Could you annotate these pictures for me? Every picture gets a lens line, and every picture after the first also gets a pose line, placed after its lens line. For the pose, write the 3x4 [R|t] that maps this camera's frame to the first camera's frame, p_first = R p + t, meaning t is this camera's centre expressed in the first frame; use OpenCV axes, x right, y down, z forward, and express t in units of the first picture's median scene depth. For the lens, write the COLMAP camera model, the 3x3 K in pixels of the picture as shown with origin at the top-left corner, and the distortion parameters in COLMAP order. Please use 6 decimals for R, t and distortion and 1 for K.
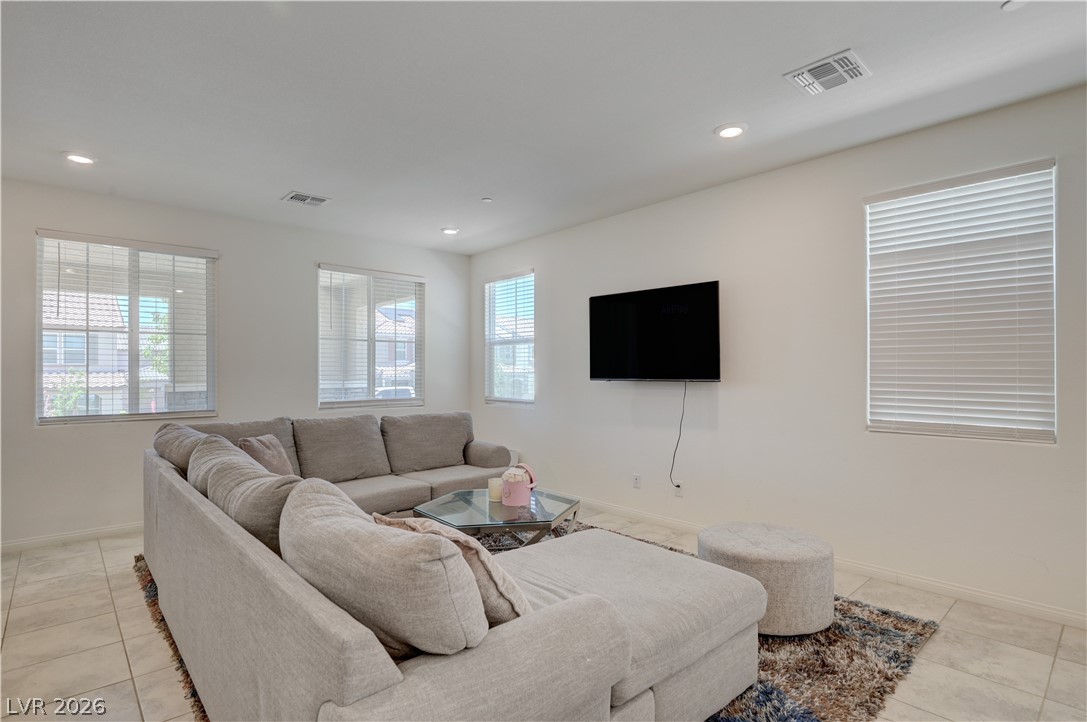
lens RADIAL K [[538.4, 0, 549.7], [0, 538.4, 366.7], [0, 0, 1]] dist [-0.002770, -0.004594]
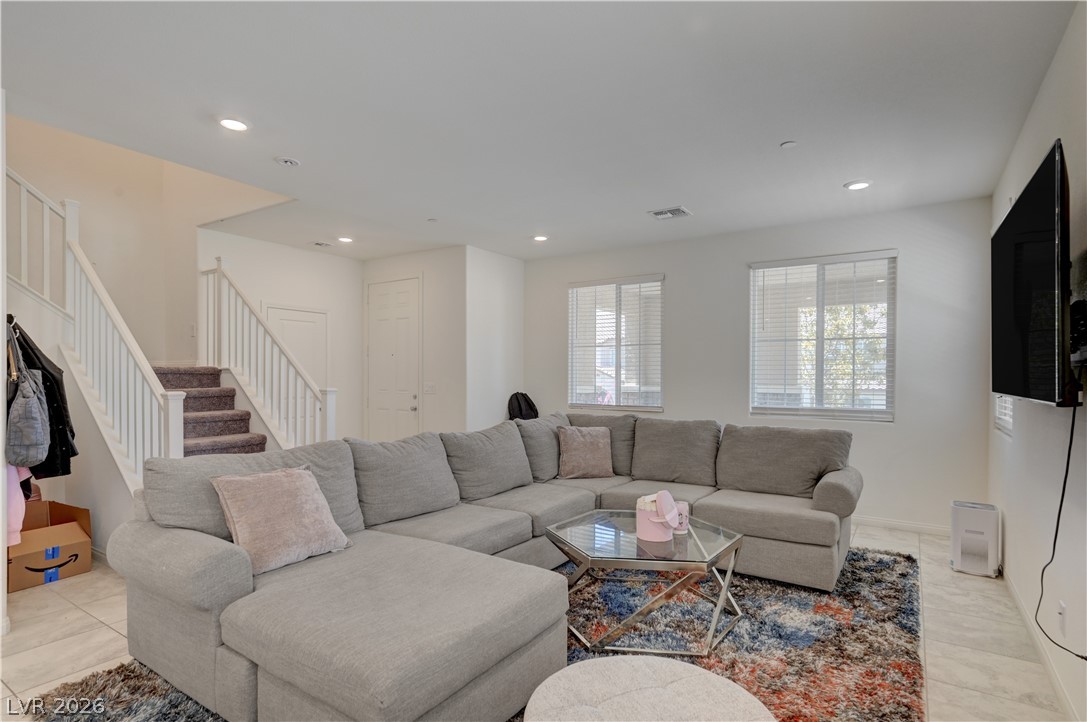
lens RADIAL K [[544.2, 0, 545.3], [0, 544.2, 383.4], [0, 0, 1]] dist [-0.000840, 0.000636]
pose [[0.243183, 0.021304, -0.969746, 0.558882], [0.002860, 0.999739, 0.022680, 0.000703], [0.969976, -0.008289, 0.243059, 0.513804]]
